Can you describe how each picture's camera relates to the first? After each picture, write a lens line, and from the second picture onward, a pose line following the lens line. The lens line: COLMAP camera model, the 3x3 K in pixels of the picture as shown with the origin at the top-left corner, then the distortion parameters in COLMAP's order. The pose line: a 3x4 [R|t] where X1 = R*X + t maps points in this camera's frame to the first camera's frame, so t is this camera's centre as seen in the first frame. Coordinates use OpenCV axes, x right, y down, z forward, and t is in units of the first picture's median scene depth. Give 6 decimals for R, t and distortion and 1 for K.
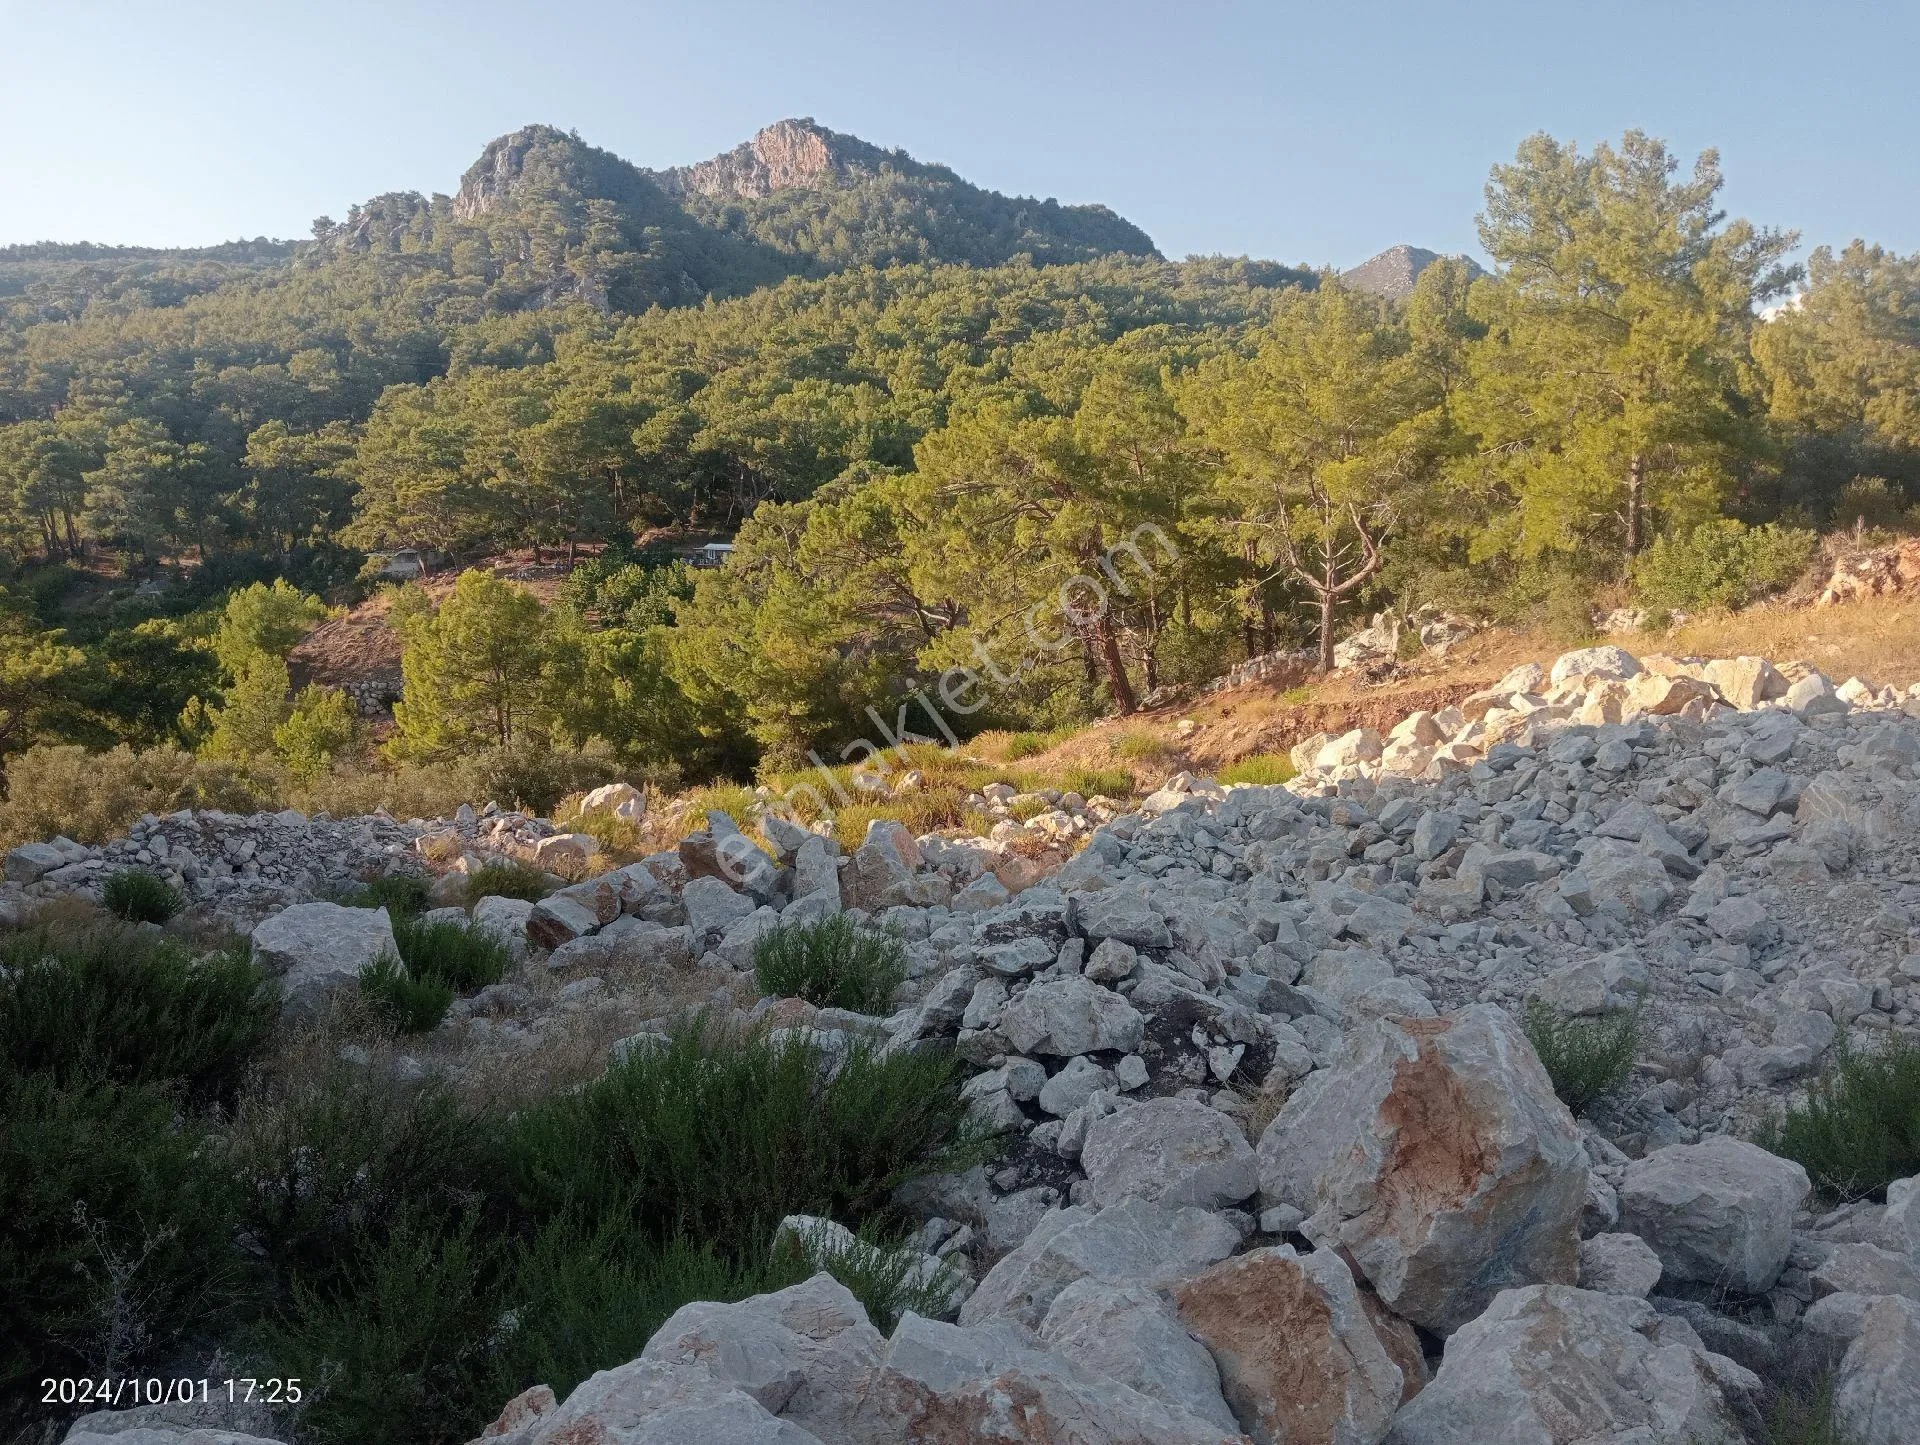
lens RADIAL K [[1505.4, 0, 969.2], [0, 1505.4, 734.4], [0, 0, 1]] dist [0.091178, -0.168370]
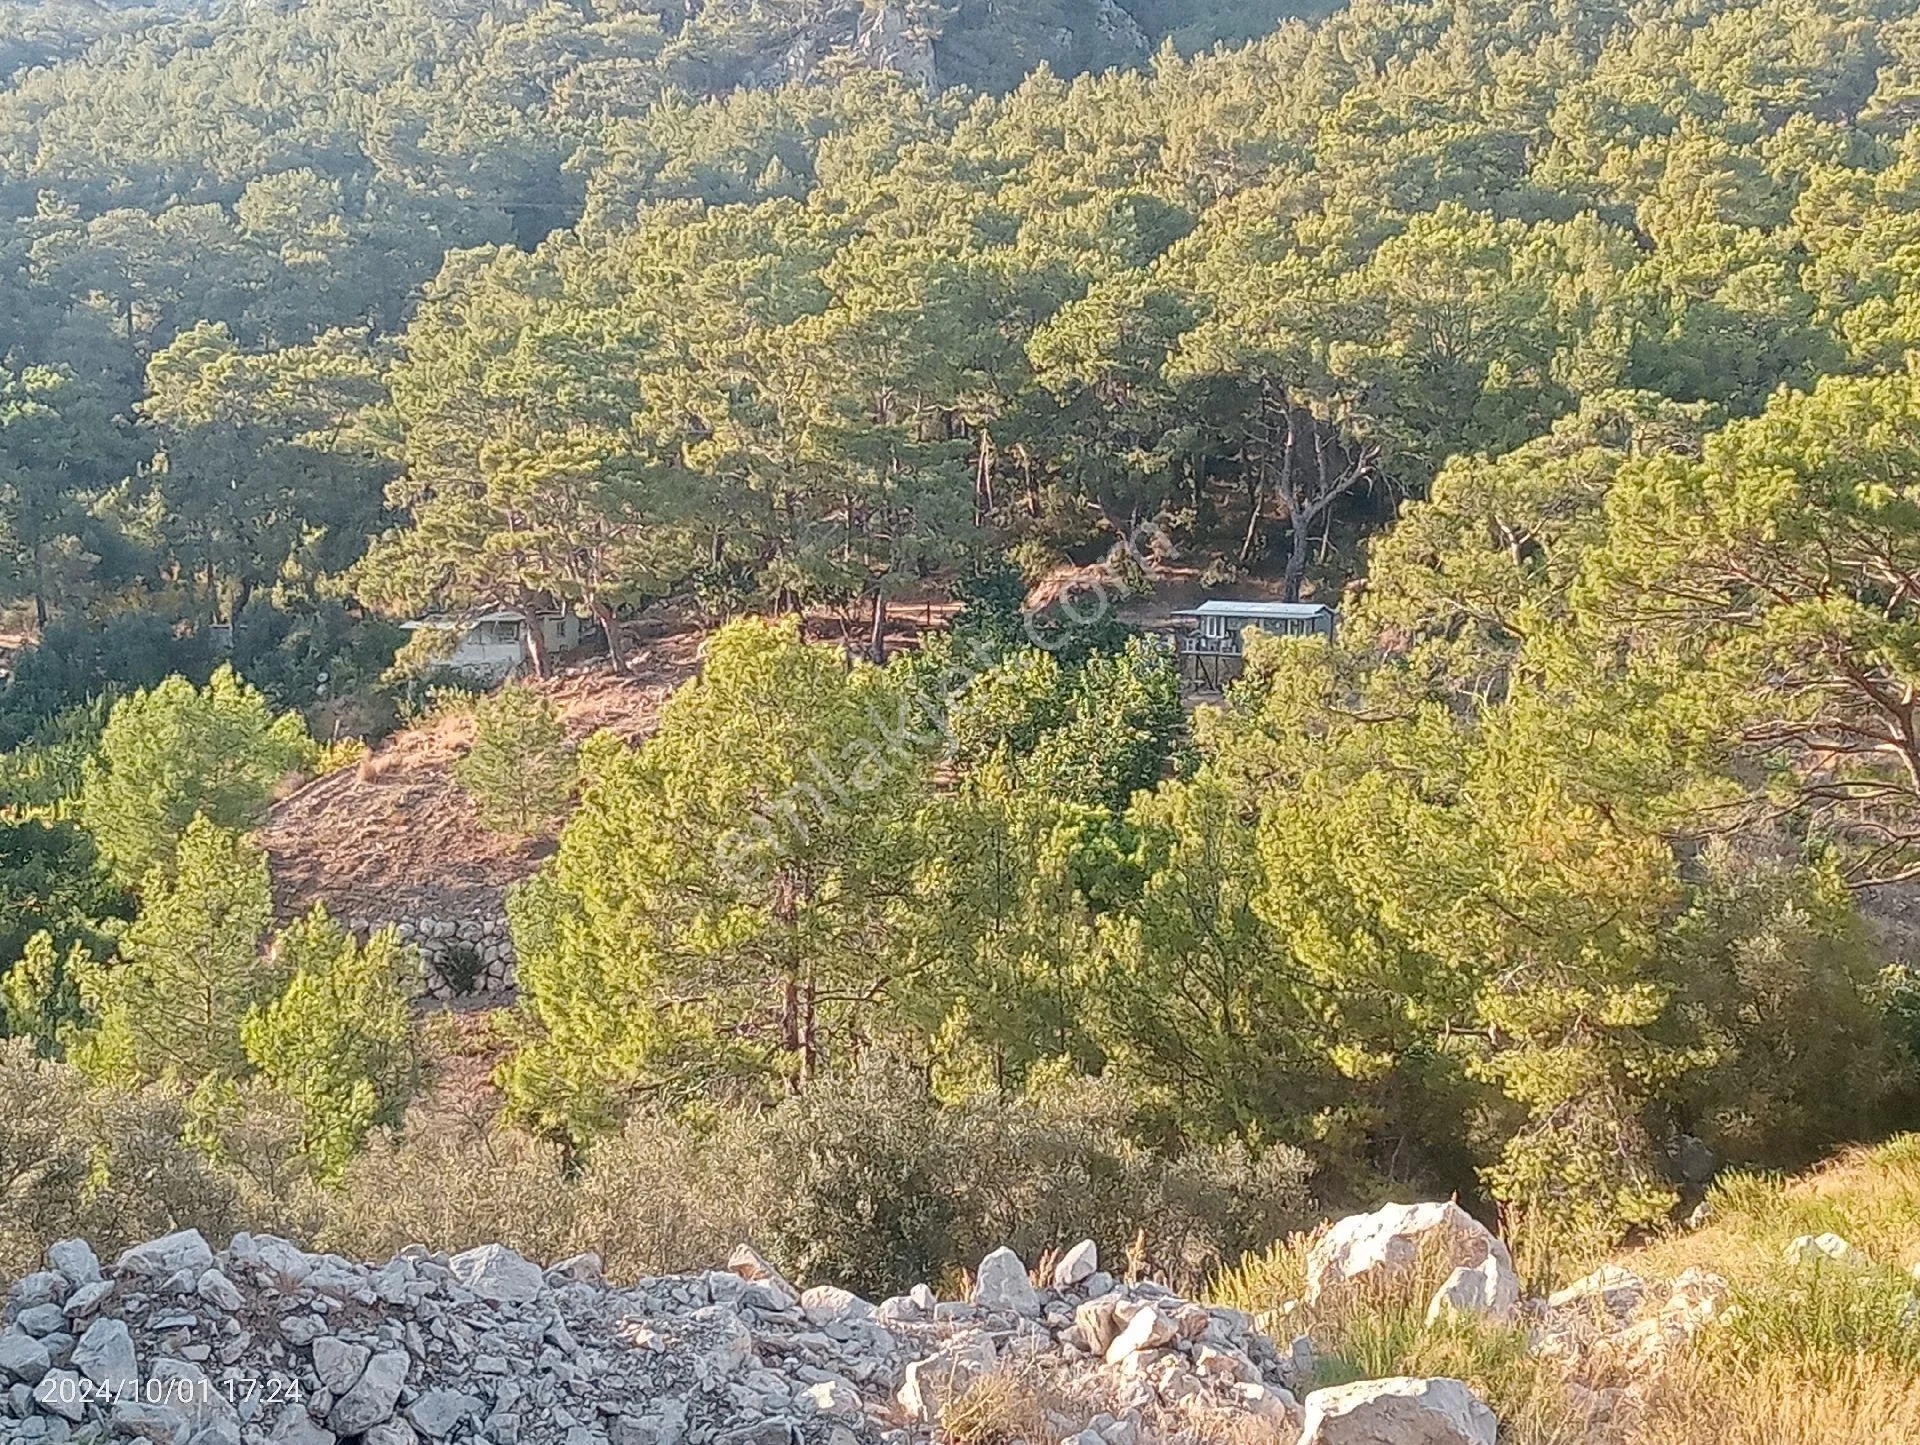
lens RADIAL K [[3586.3, 0, 970.7], [0, 3586.3, 739.3], [0, 0, 1]] dist [0.173648, 0.000000]
pose [[0.979059, 0.017728, -0.202803, -0.039843], [-0.037499, 0.994859, -0.094067, 0.002562], [0.200092, 0.099702, 0.974691, 0.059230]]
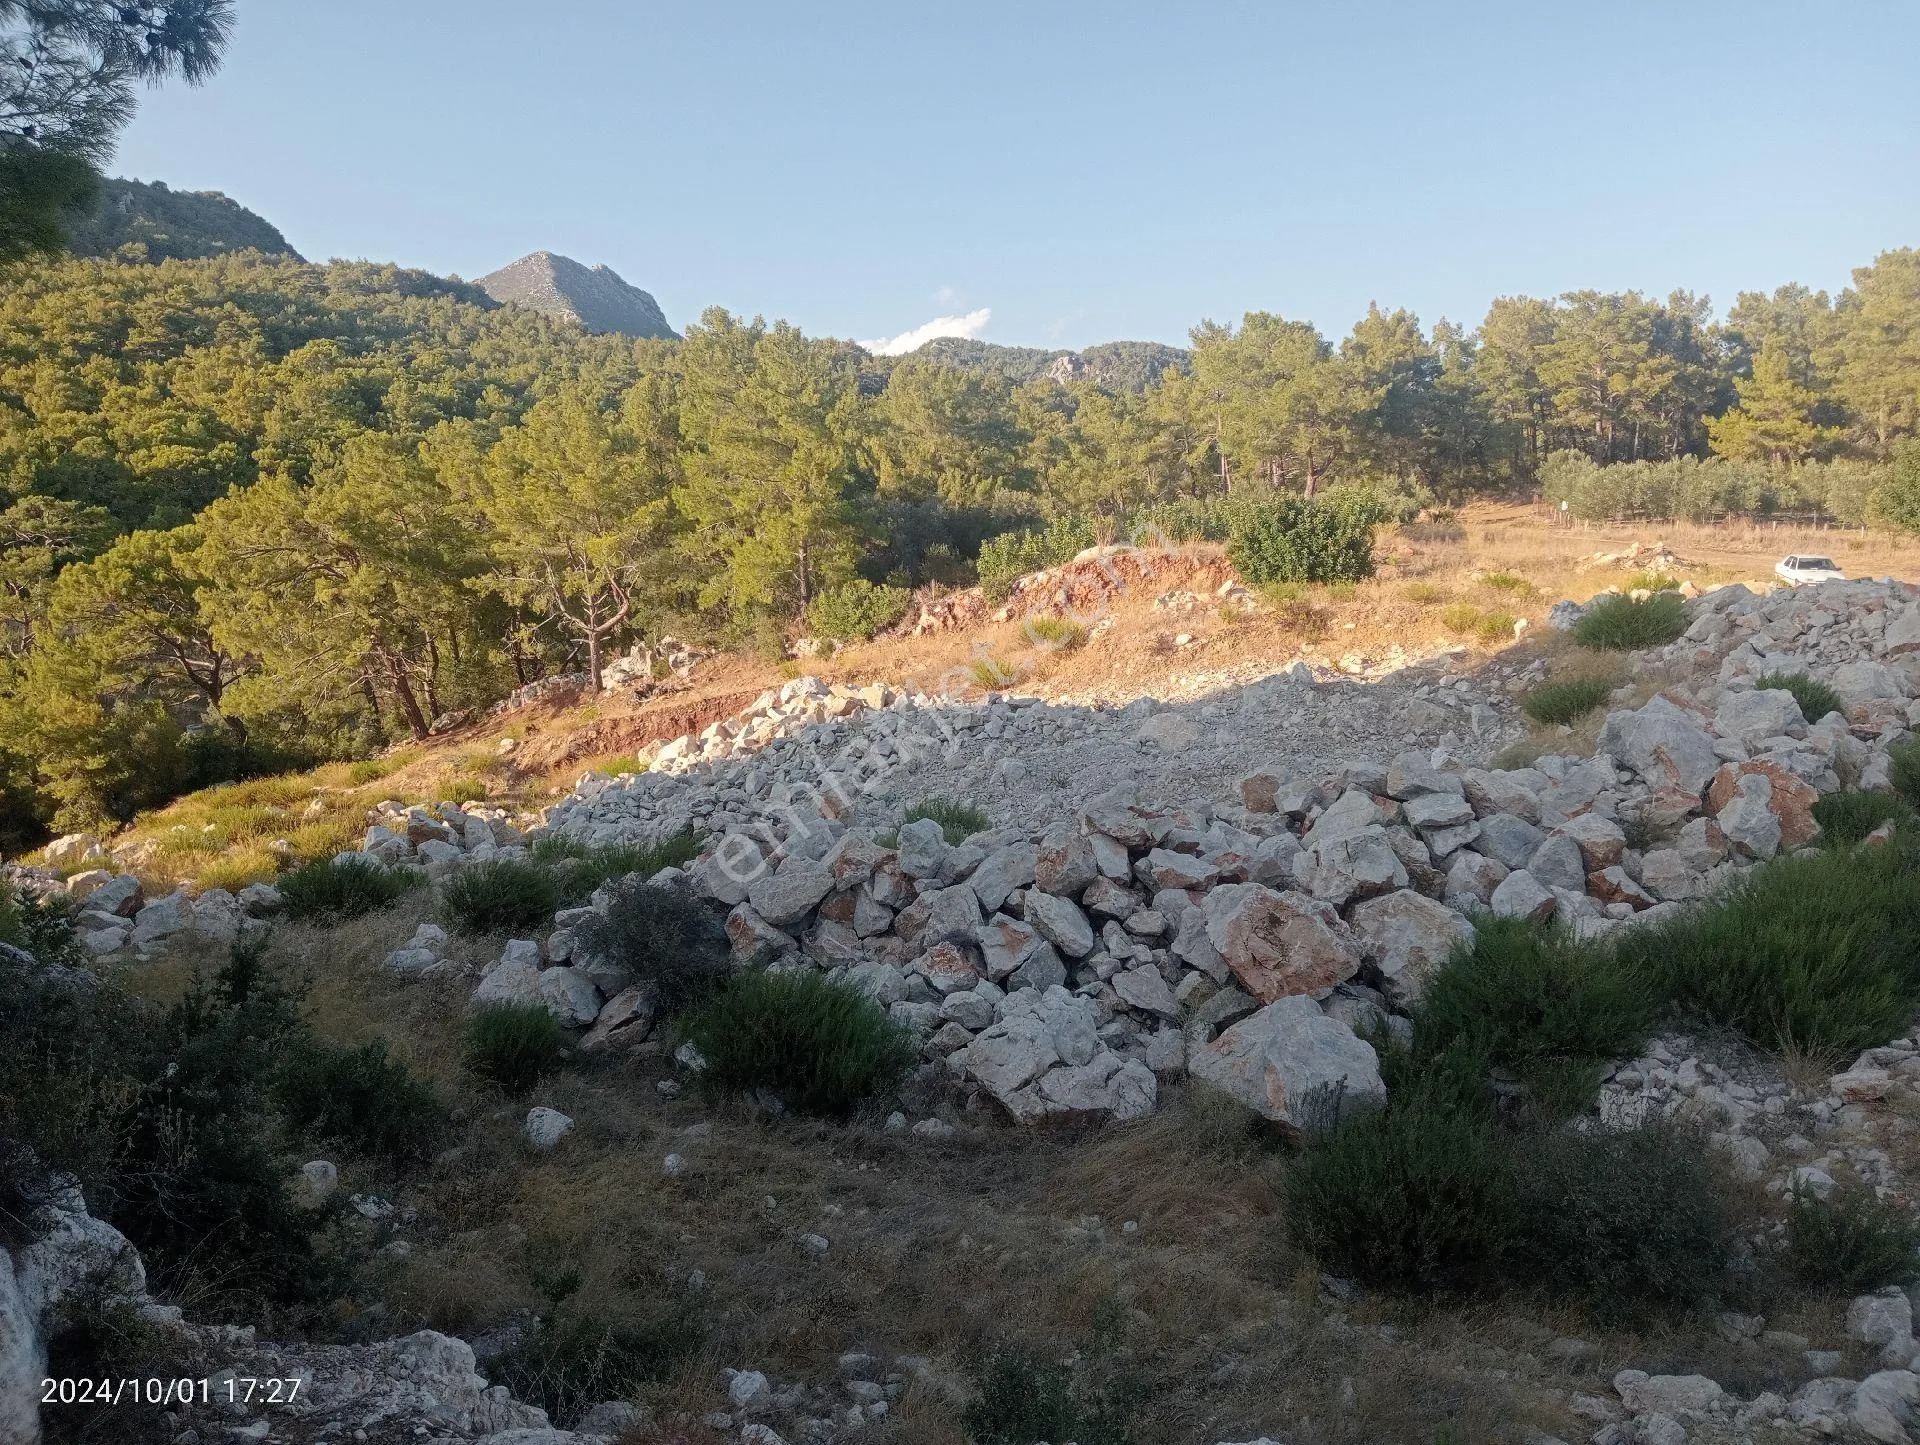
lens RADIAL K [[1505.4, 0, 960.9], [0, 1505.4, 727.0], [0, 0, 1]] dist [0.091178, -0.168370]
pose [[0.864779, -0.089622, 0.494091, -0.048377], [0.092238, 0.995553, 0.019141, -0.002619], [-0.493609, 0.029021, 0.869200, -0.098935]]
